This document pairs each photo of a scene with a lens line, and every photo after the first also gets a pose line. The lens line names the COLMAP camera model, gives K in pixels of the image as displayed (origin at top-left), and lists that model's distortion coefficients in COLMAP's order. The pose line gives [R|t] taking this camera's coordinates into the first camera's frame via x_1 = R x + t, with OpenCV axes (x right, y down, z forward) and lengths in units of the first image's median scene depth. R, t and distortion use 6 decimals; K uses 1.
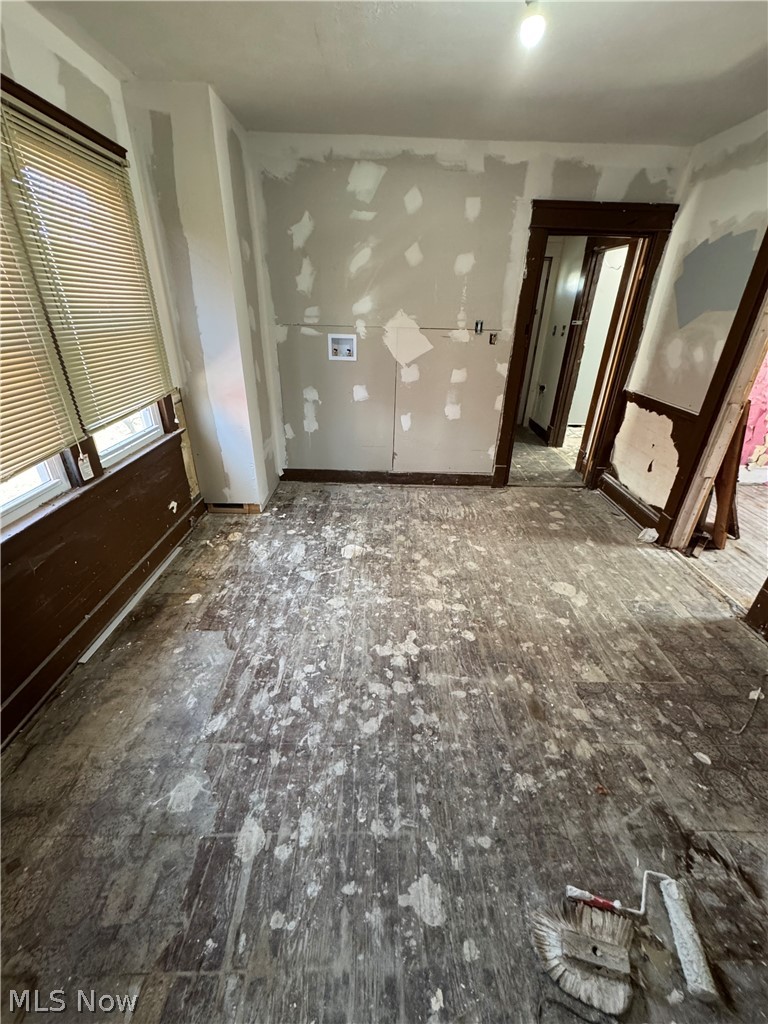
lens RADIAL K [[409.3, 0, 383.9], [0, 409.3, 511.8], [0, 0, 1]] dist [0.000093, -0.000020]
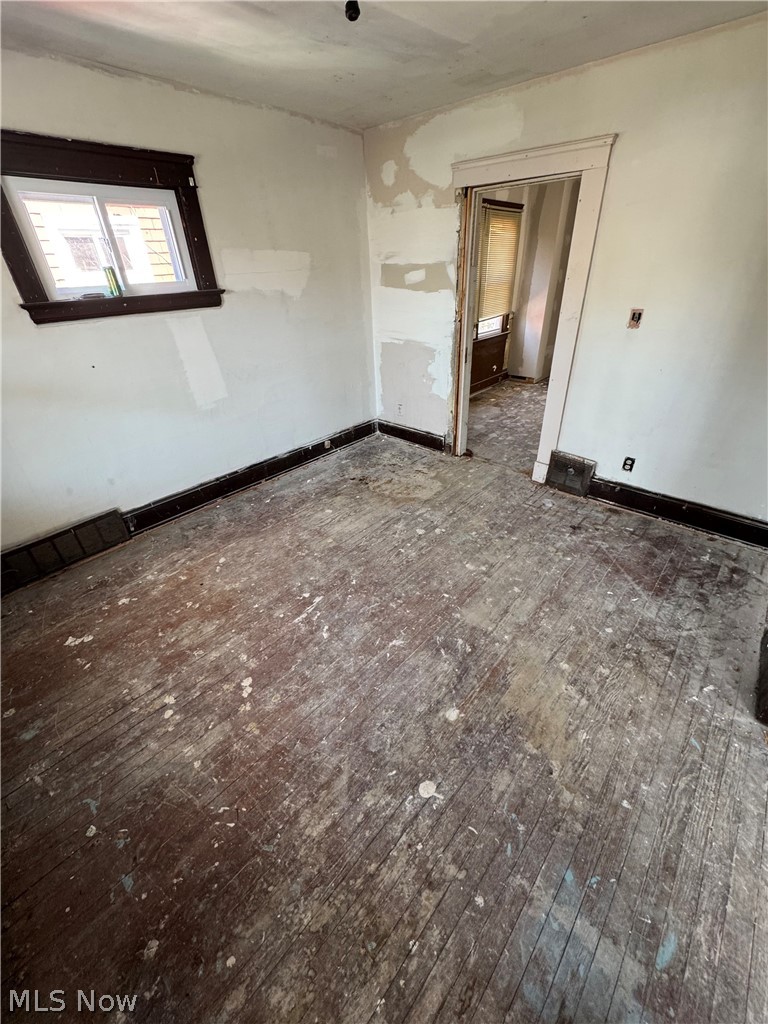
lens RADIAL K [[409.3, 0, 385.8], [0, 409.3, 512.5], [0, 0, 1]] dist [0.000093, -0.000020]
pose [[0.745597, 0.305224, -0.592389, 0.770685], [-0.257314, 0.951862, 0.166577, 0.674650], [0.614716, 0.028231, 0.788243, -1.399588]]
